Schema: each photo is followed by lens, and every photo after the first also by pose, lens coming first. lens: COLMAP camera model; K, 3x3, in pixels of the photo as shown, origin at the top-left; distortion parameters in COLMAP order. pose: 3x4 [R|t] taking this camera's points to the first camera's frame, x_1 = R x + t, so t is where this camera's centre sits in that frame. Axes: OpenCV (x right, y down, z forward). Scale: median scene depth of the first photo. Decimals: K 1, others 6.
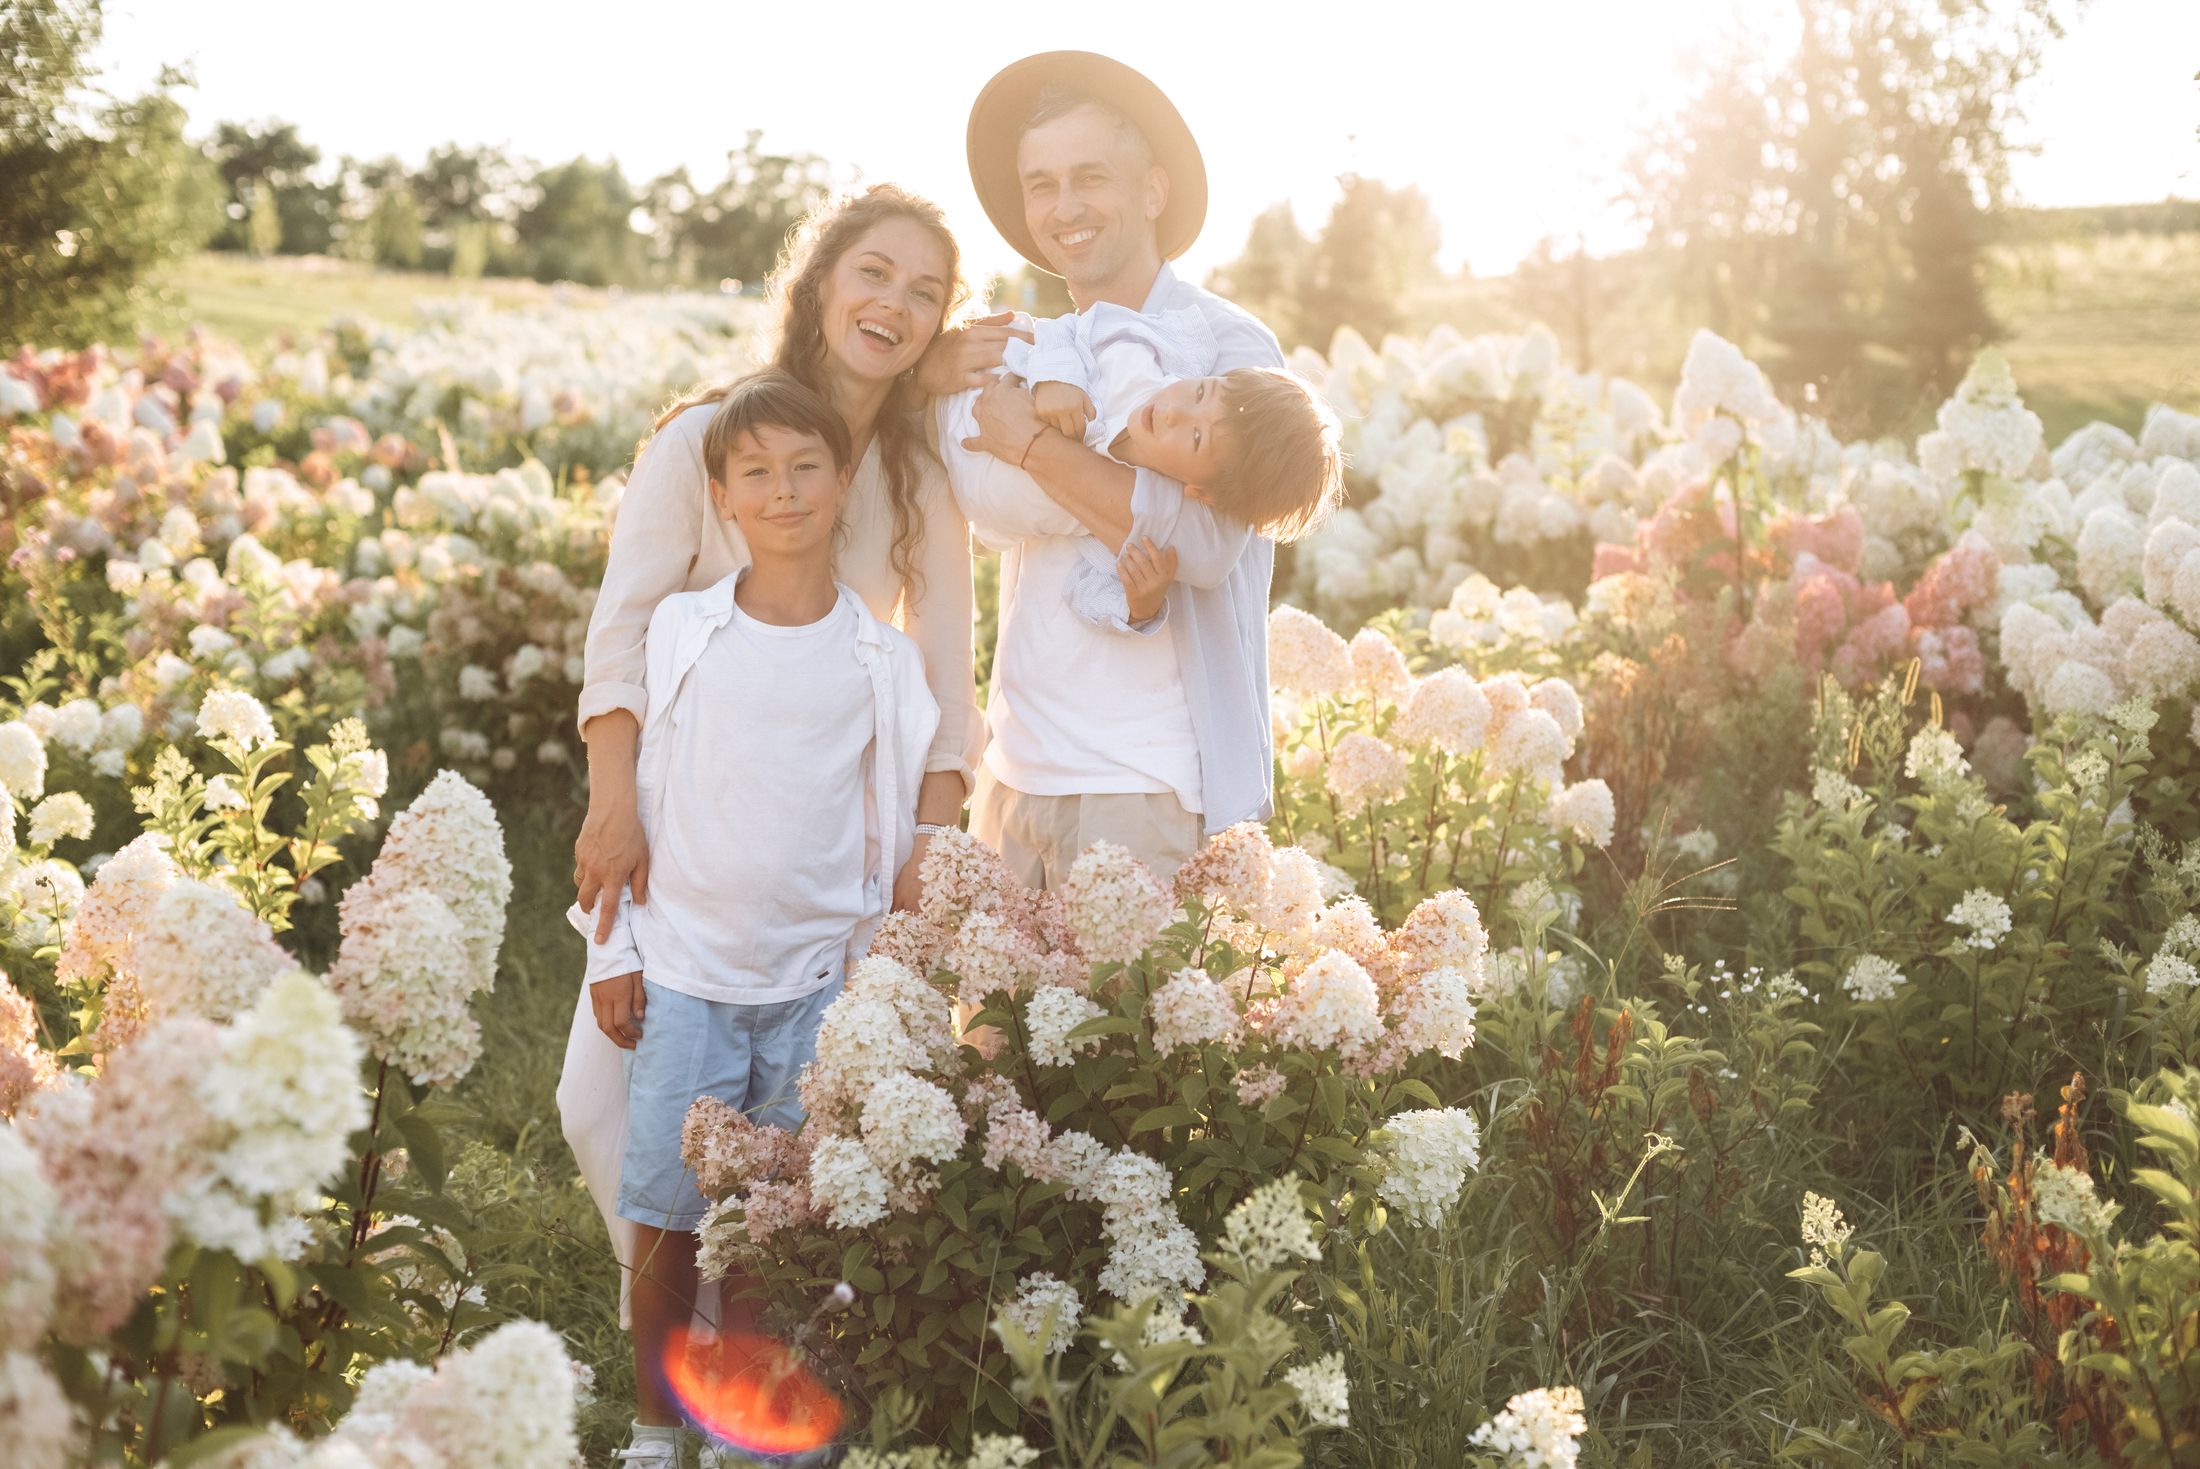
lens RADIAL K [[3168.7, 0, 1089.8], [0, 3168.7, 742.8], [0, 0, 1]] dist [-0.077950, 0.000000]
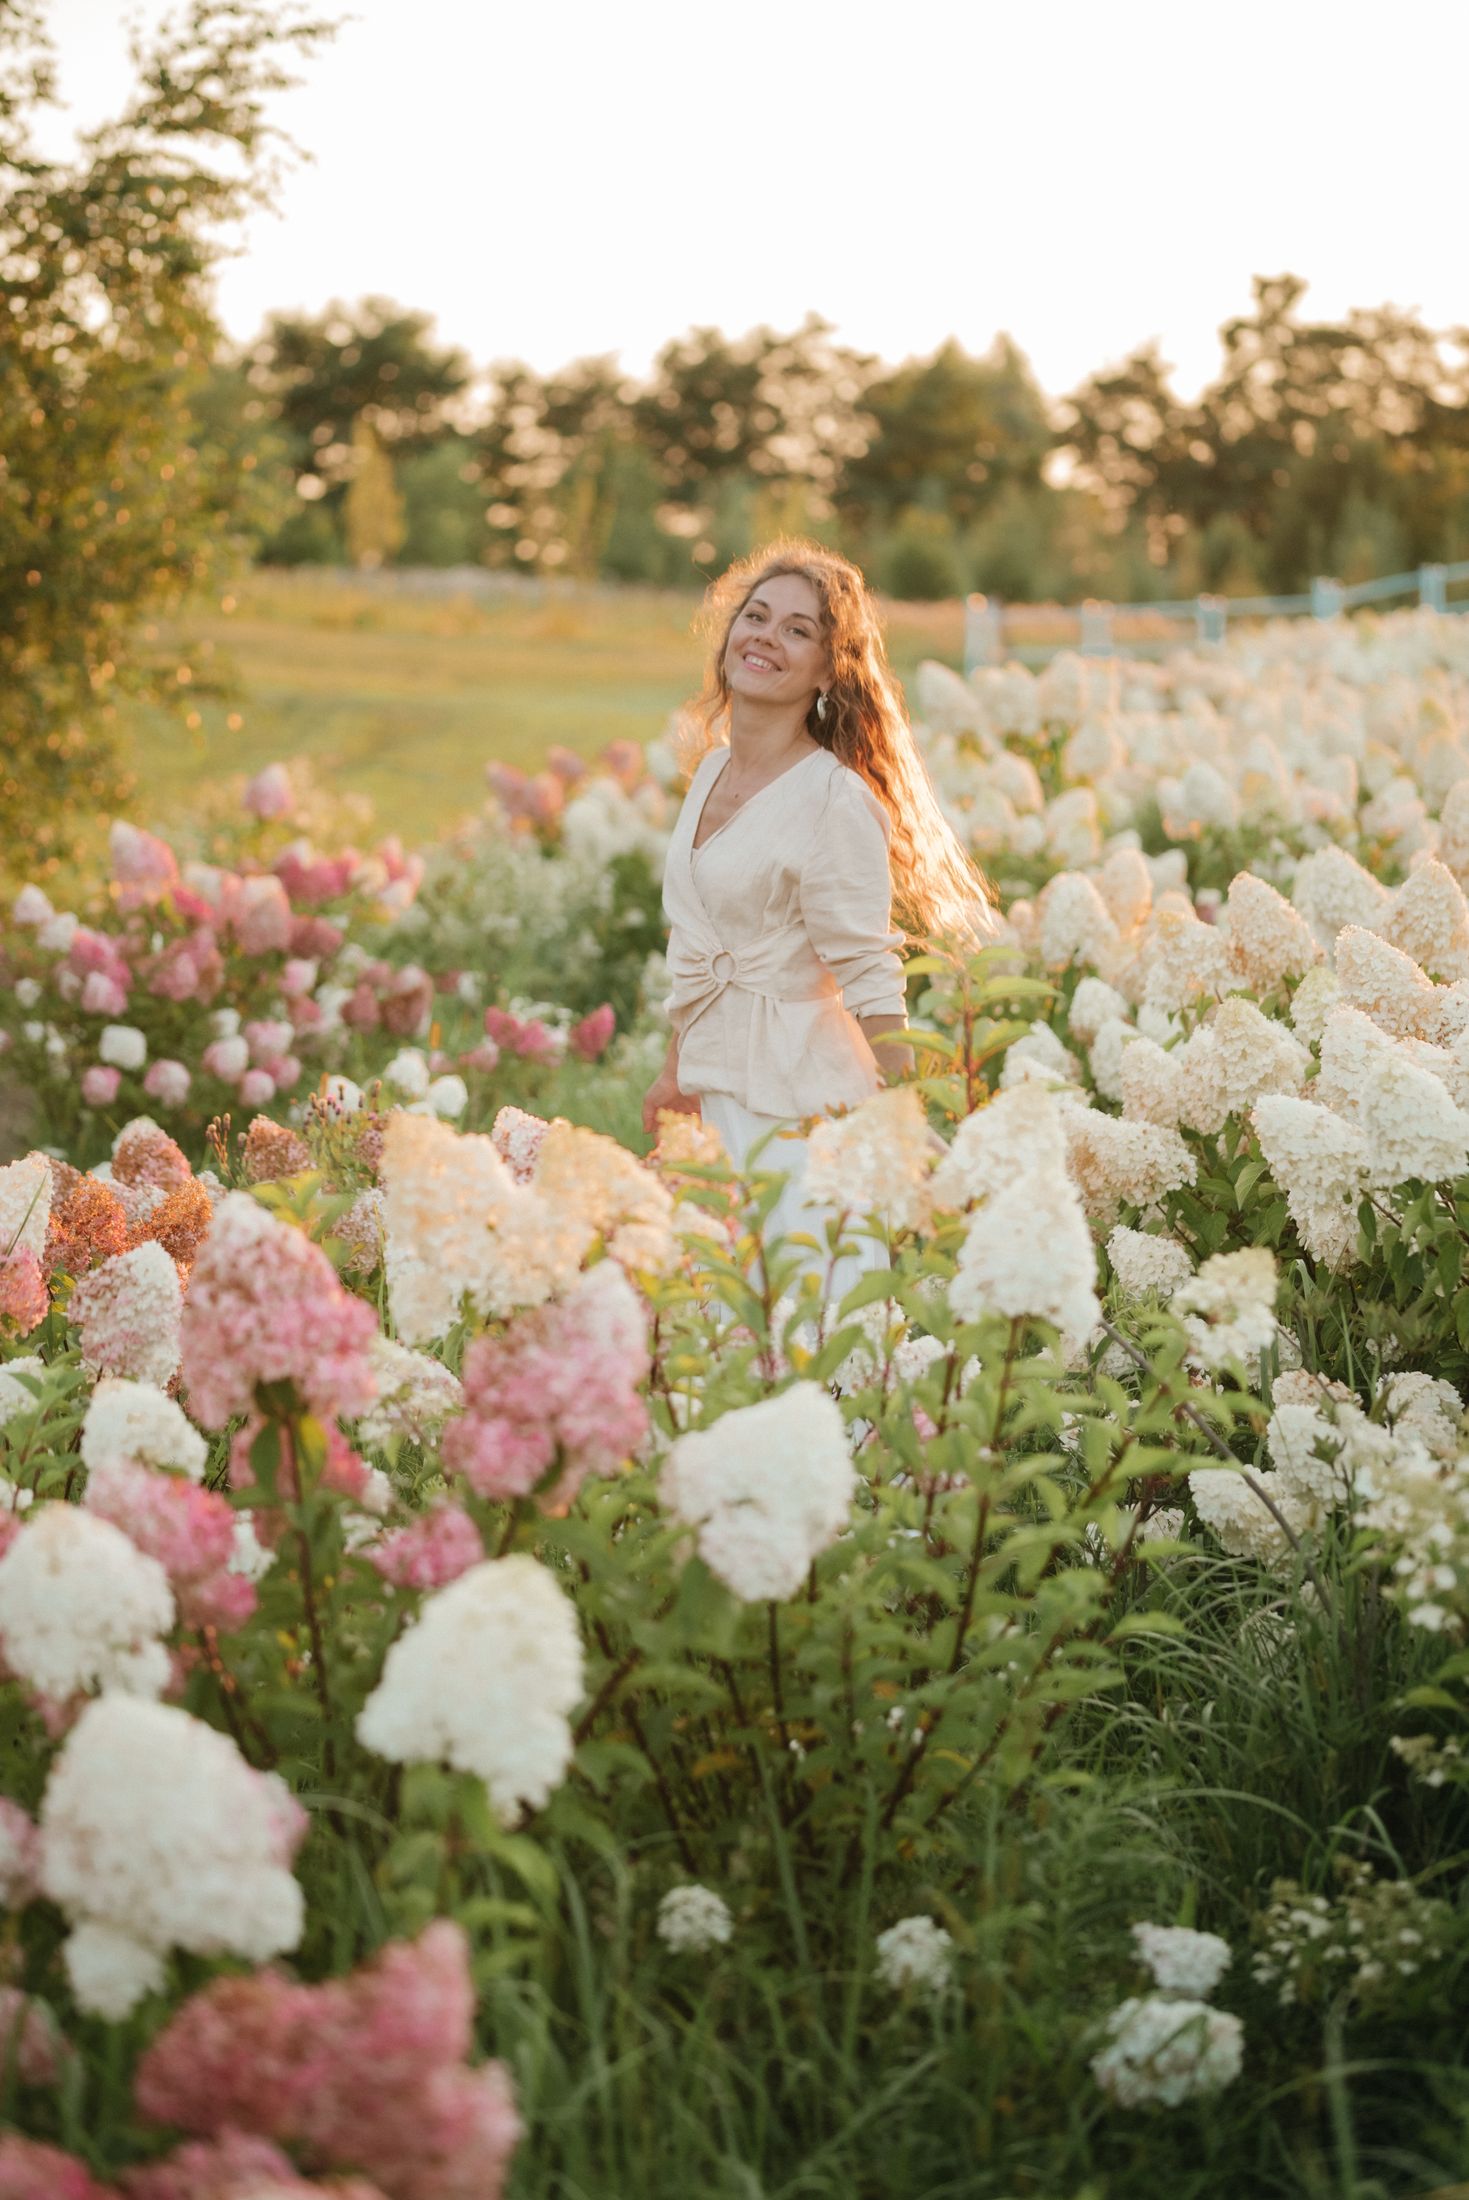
lens RADIAL K [[5724.5, 0, 734.6], [0, 5724.5, 1100.8], [0, 0, 1]] dist [0.024227, 0.000000]
pose [[0.981063, -0.034724, -0.190549, -0.102259], [0.024654, 0.998184, -0.054966, -0.054198], [0.192111, 0.049227, 0.980138, 0.349395]]
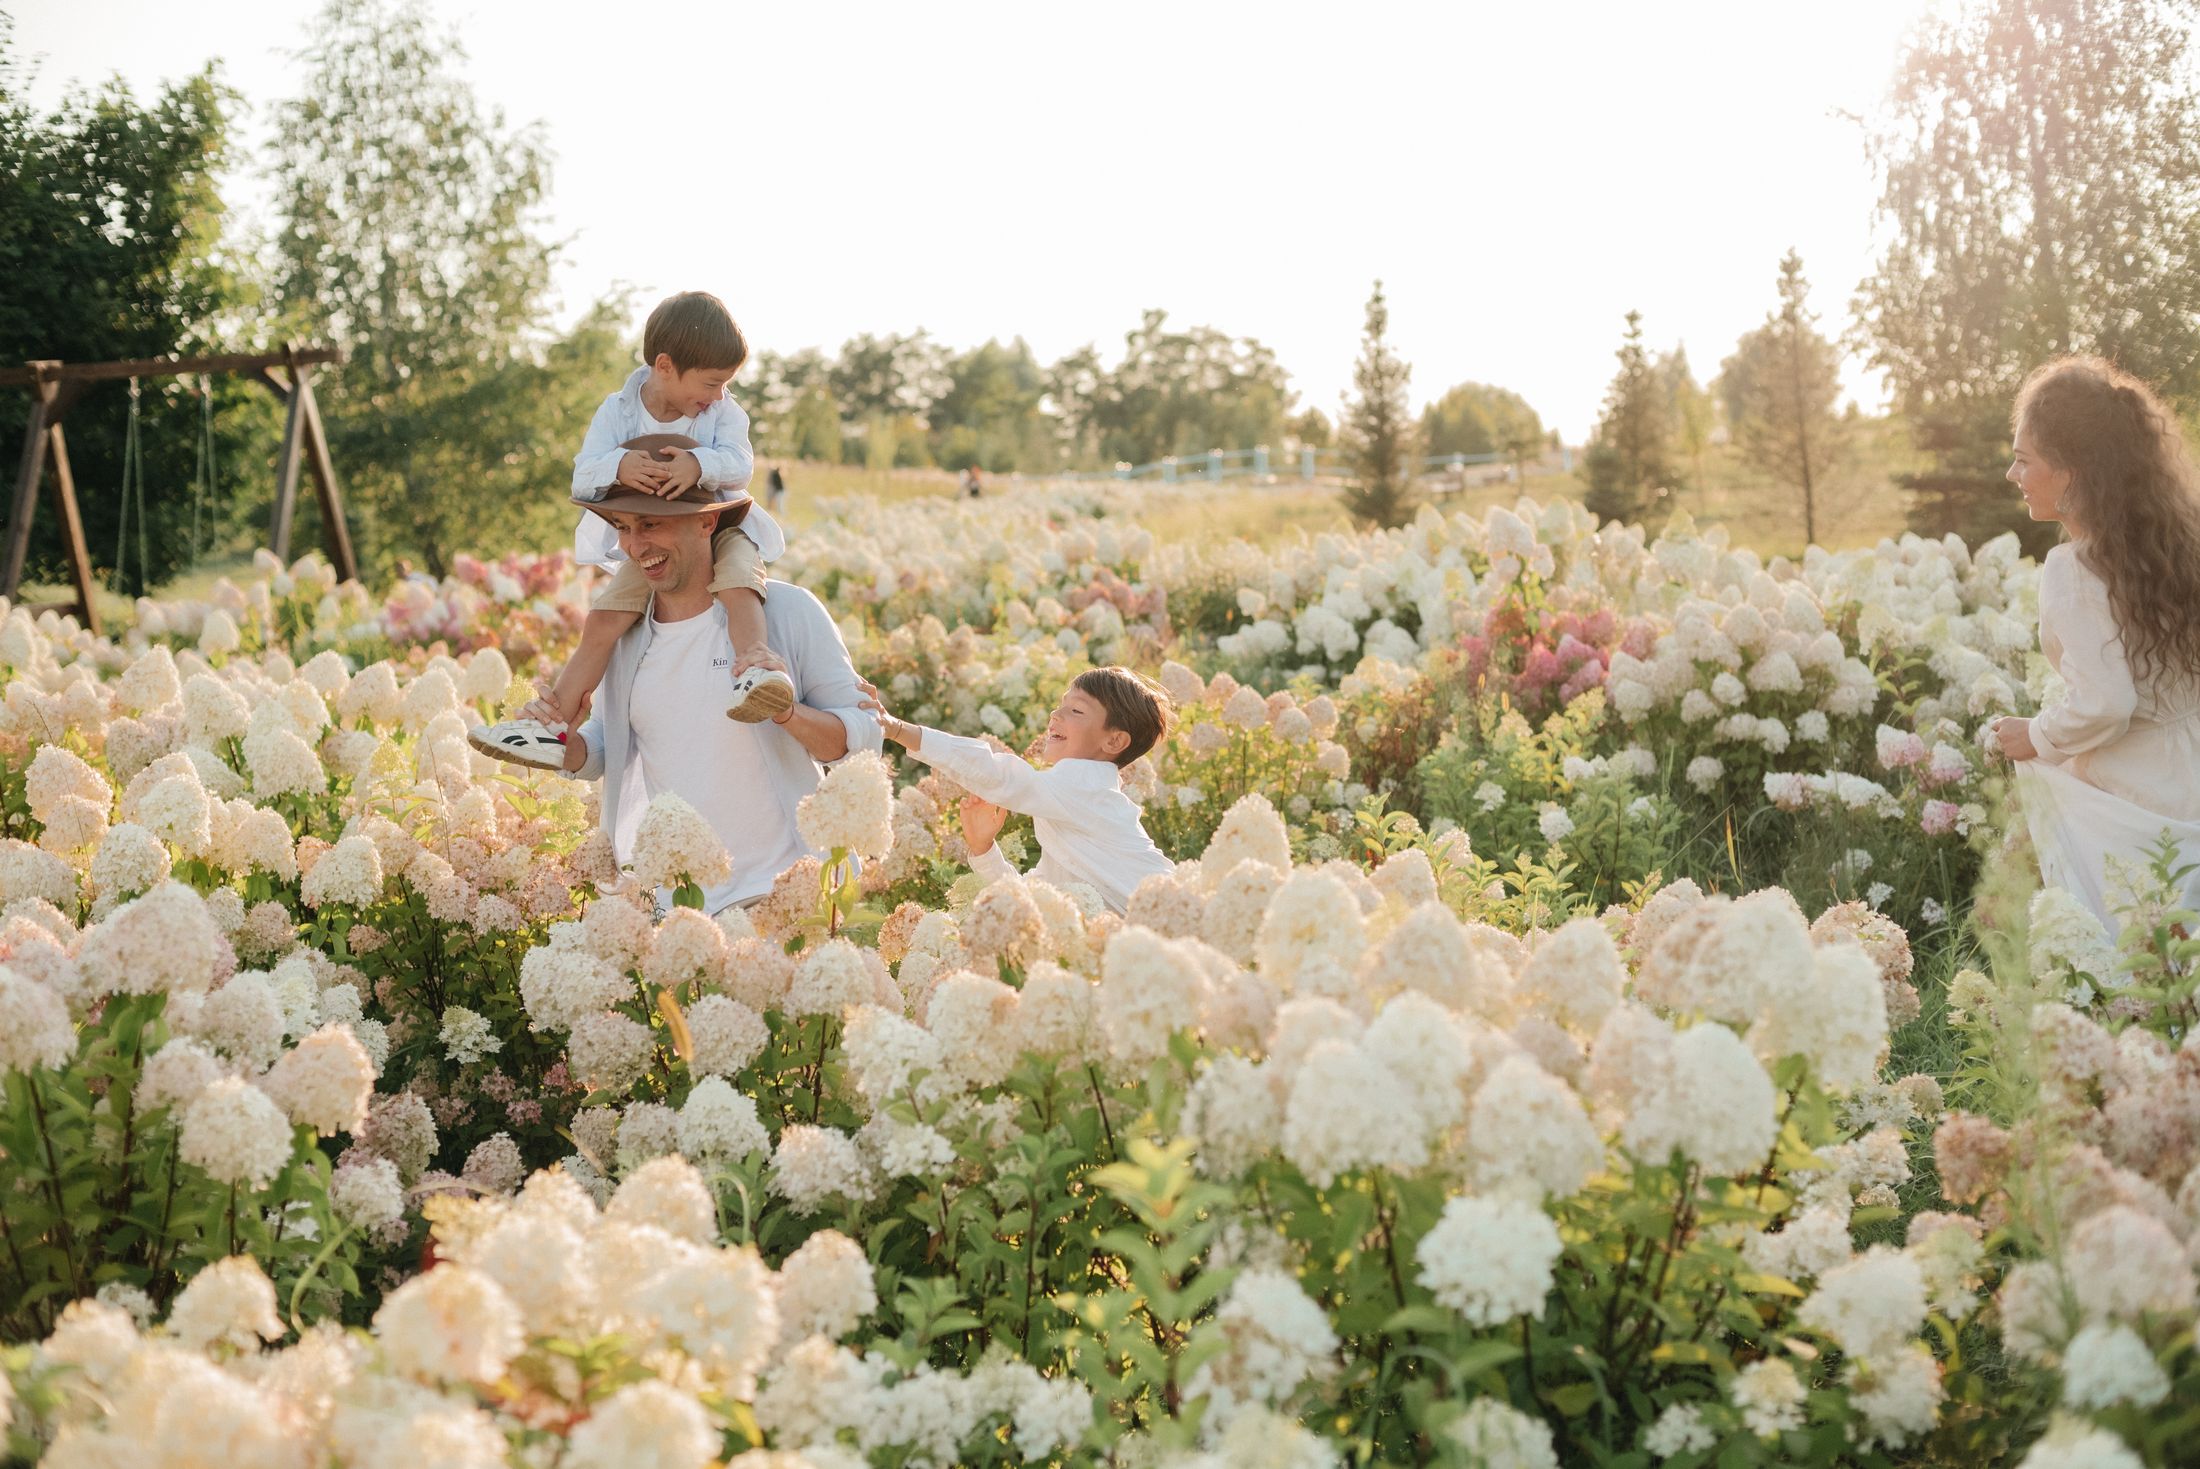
lens RADIAL K [[3168.7, 0, 1106.0], [0, 3168.7, 723.4], [0, 0, 1]] dist [-0.077950, 0.000000]
pose [[0.991111, -0.034593, -0.128458, 0.037210], [0.027019, 0.997818, -0.060241, 0.015478], [0.130262, 0.056234, 0.989884, -0.132072]]
